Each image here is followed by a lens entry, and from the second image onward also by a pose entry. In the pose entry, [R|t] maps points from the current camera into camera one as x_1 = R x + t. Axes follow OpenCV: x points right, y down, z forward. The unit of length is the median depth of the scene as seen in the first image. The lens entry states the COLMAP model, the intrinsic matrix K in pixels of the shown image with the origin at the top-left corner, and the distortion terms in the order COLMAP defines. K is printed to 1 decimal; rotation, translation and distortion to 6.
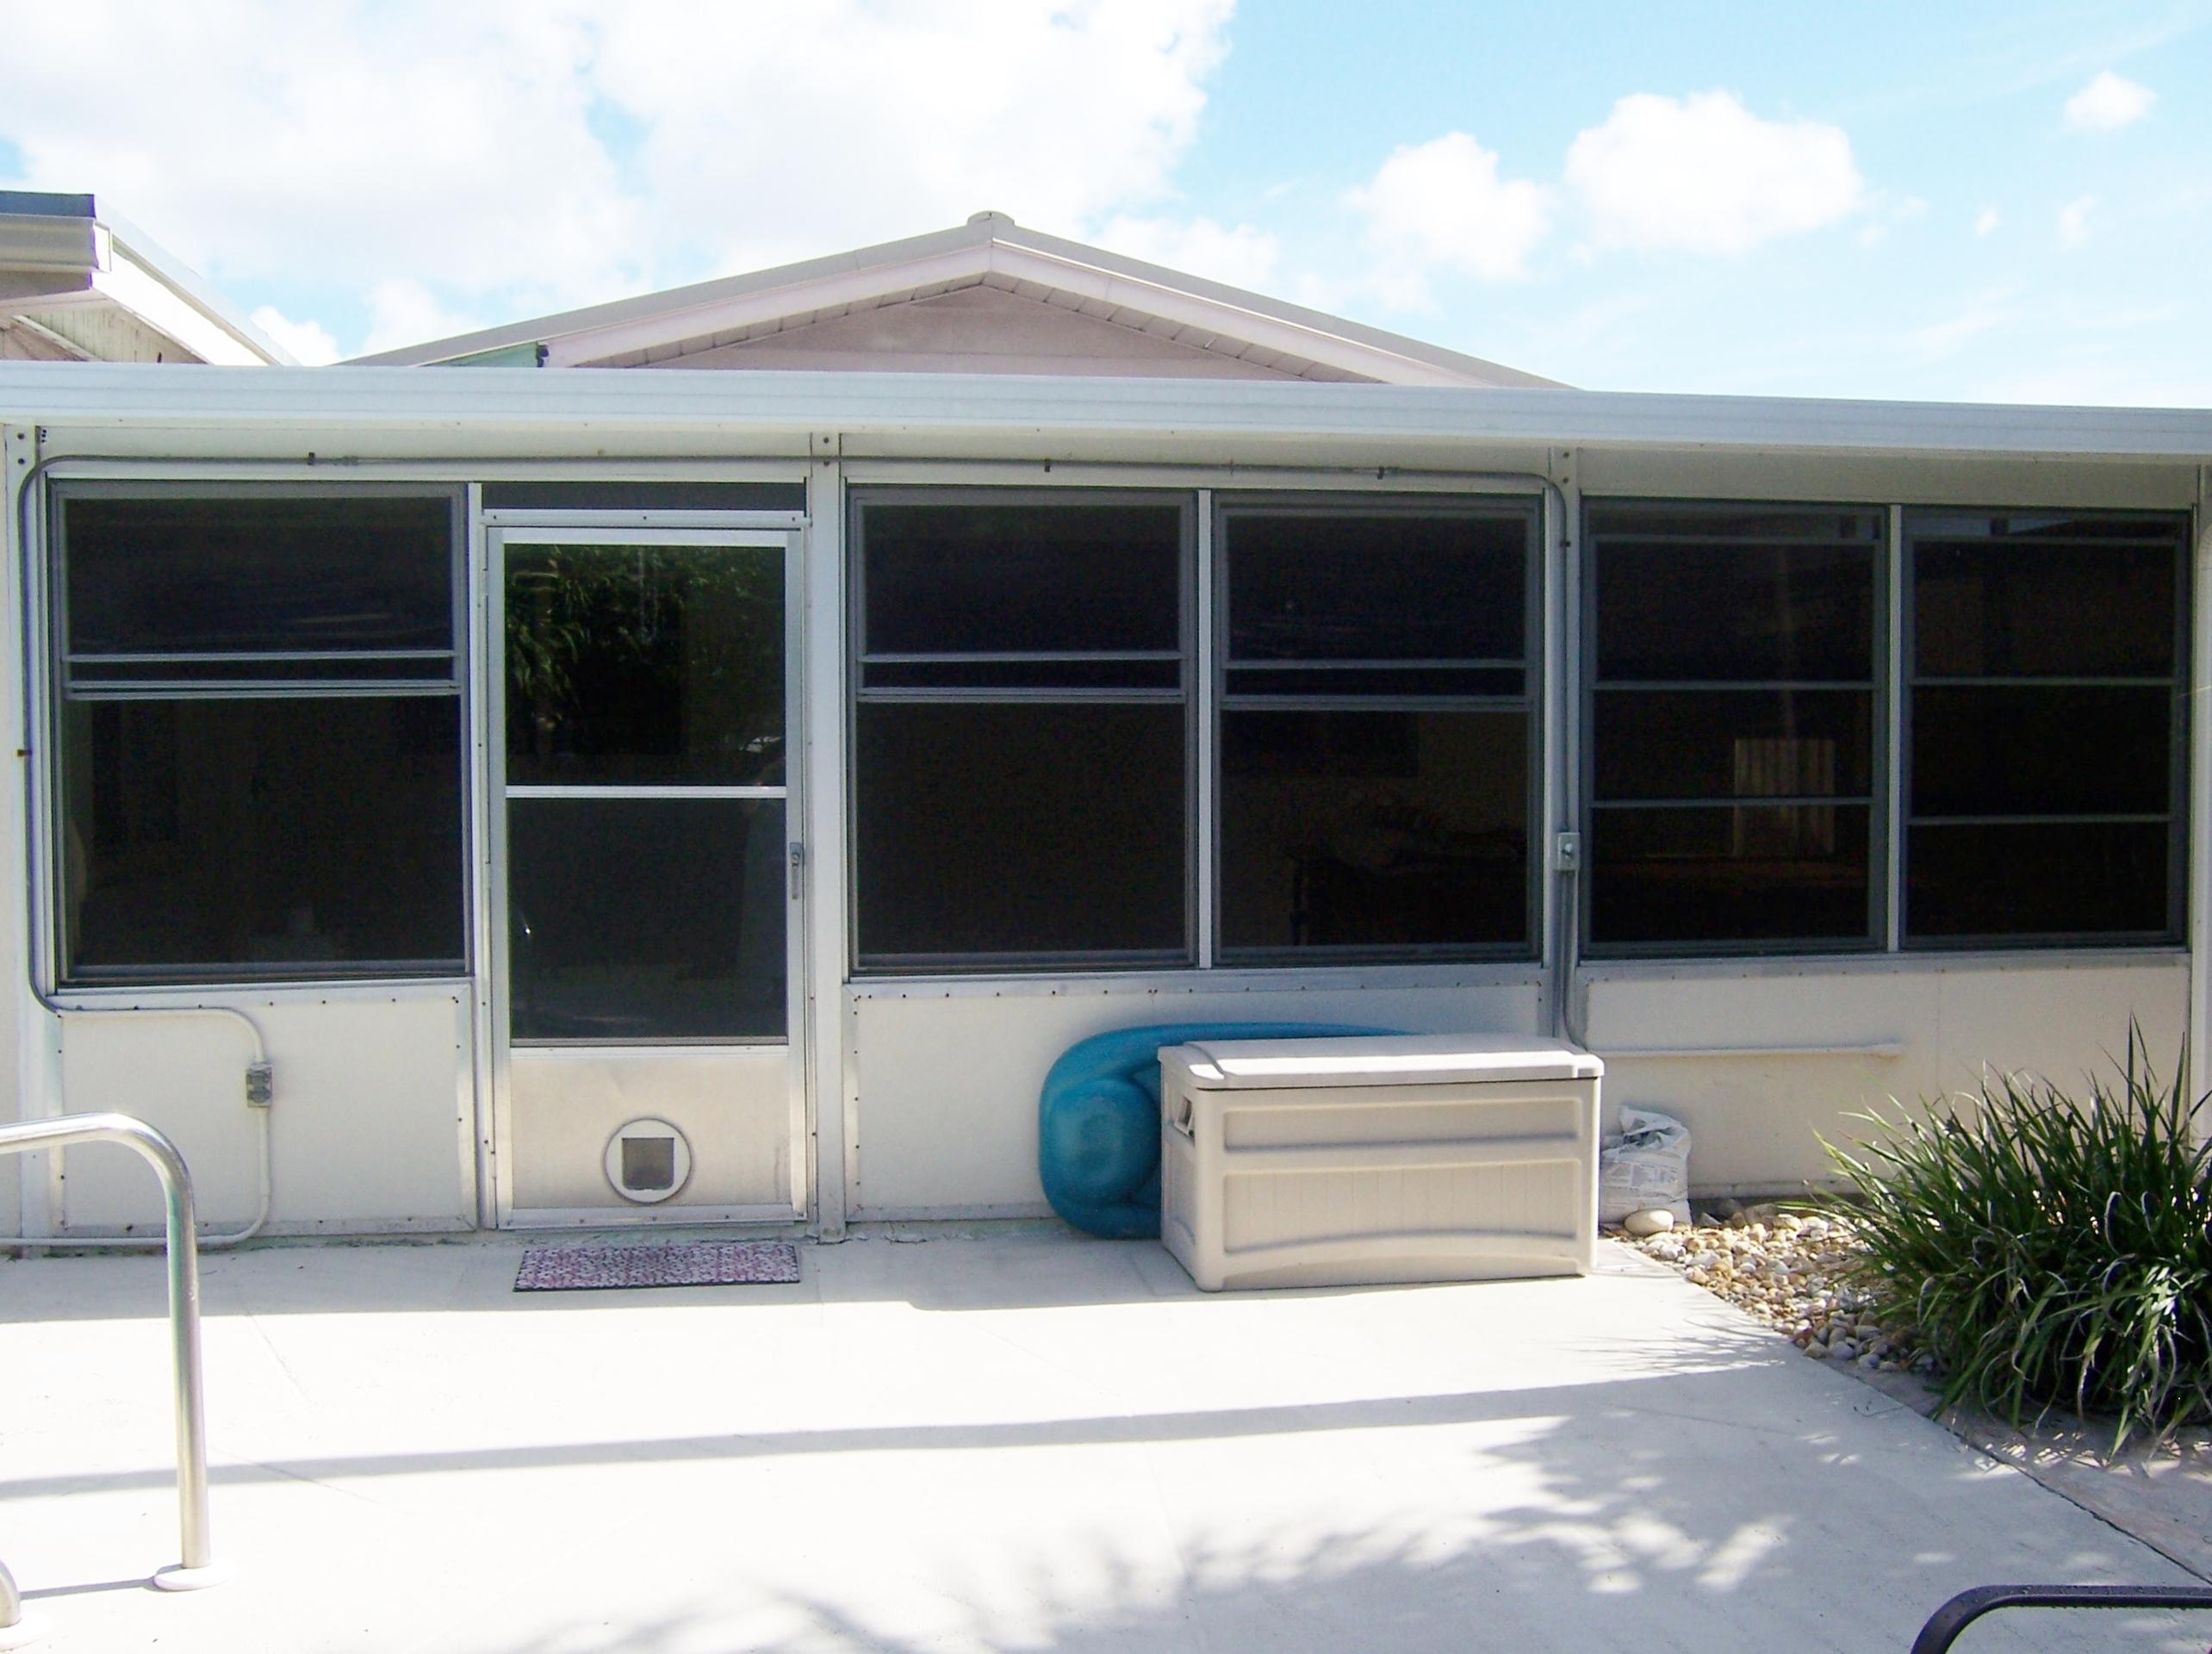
lens RADIAL K [[2239.0, 0, 1121.4], [0, 2239.0, 840.6], [0, 0, 1]] dist [-0.138125, 0.221418]
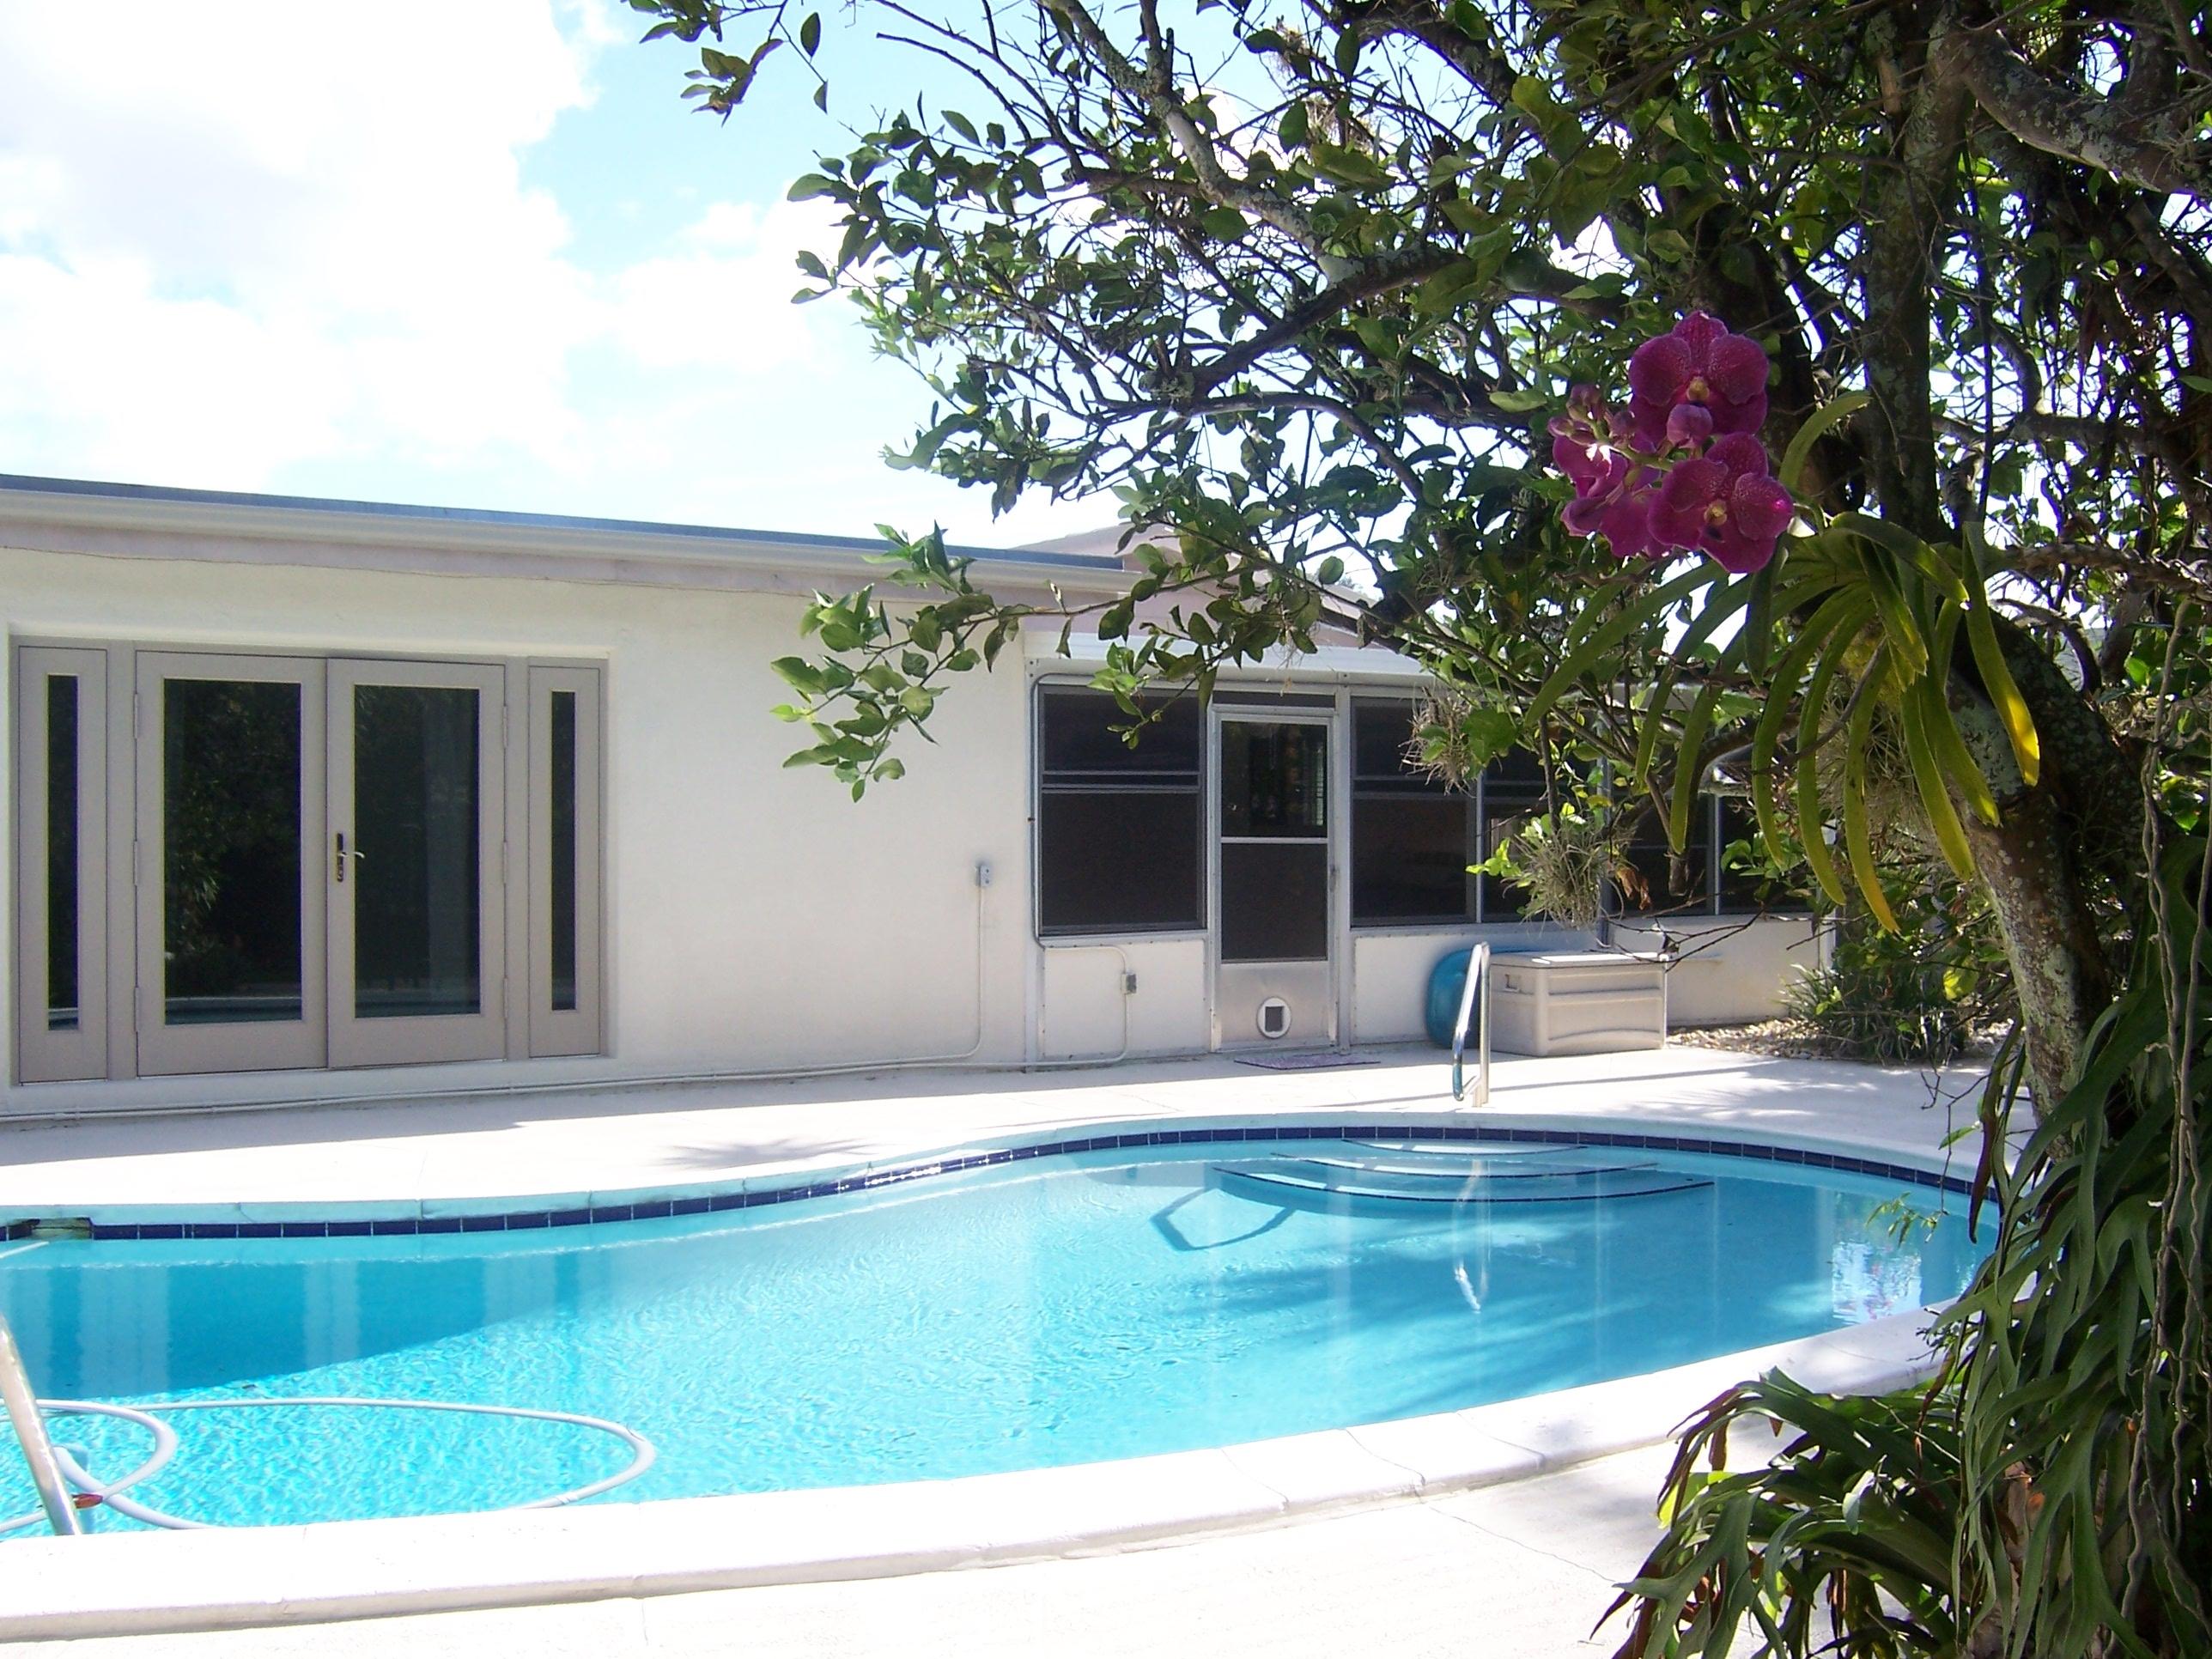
lens RADIAL K [[2238.9, 0, 1121.4], [0, 2238.9, 843.1], [0, 0, 1]] dist [-0.138125, 0.221418]
pose [[0.916423, 0.001822, 0.400206, -1.193257], [0.011829, 0.999429, -0.031637, 0.045731], [-0.400035, 0.033727, 0.915879, -0.873203]]
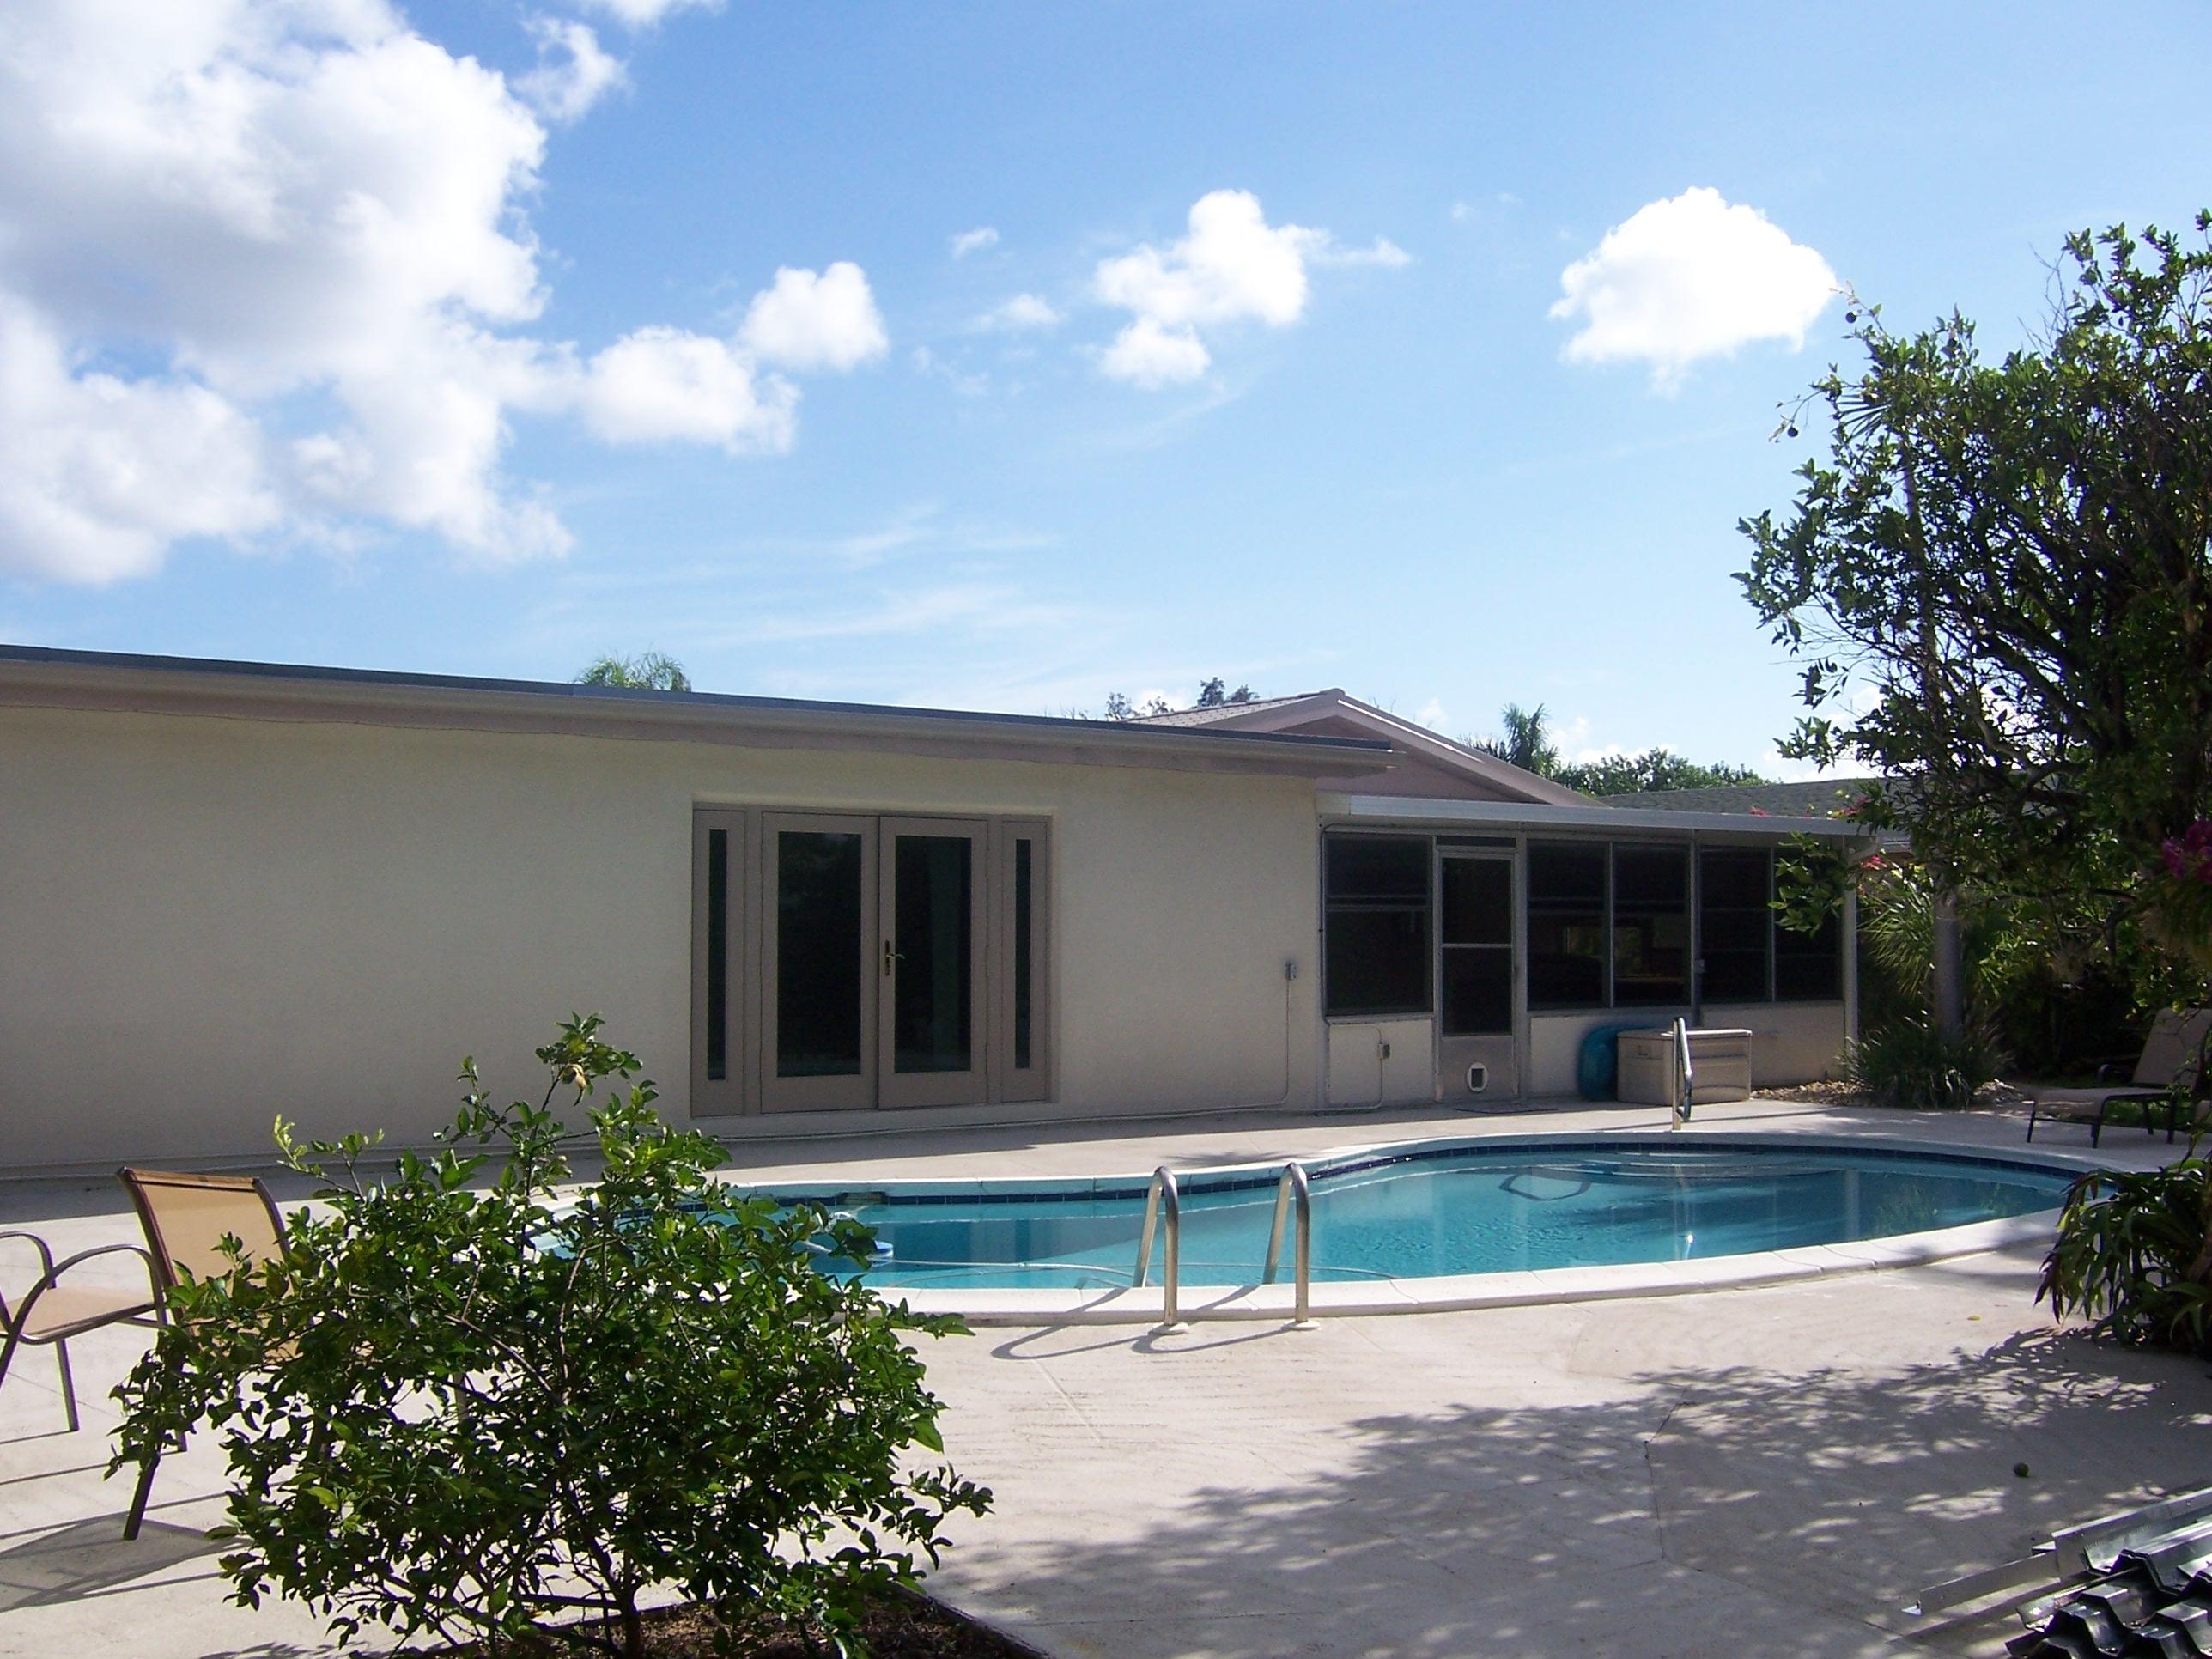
lens RADIAL K [[2238.9, 0, 1121.4], [0, 2238.9, 843.1], [0, 0, 1]] dist [-0.138125, 0.221418]
pose [[0.889695, 0.024060, 0.455920, -1.922784], [0.009850, 0.997366, -0.071855, 0.047570], [-0.456448, 0.068420, 0.887115, -1.326843]]
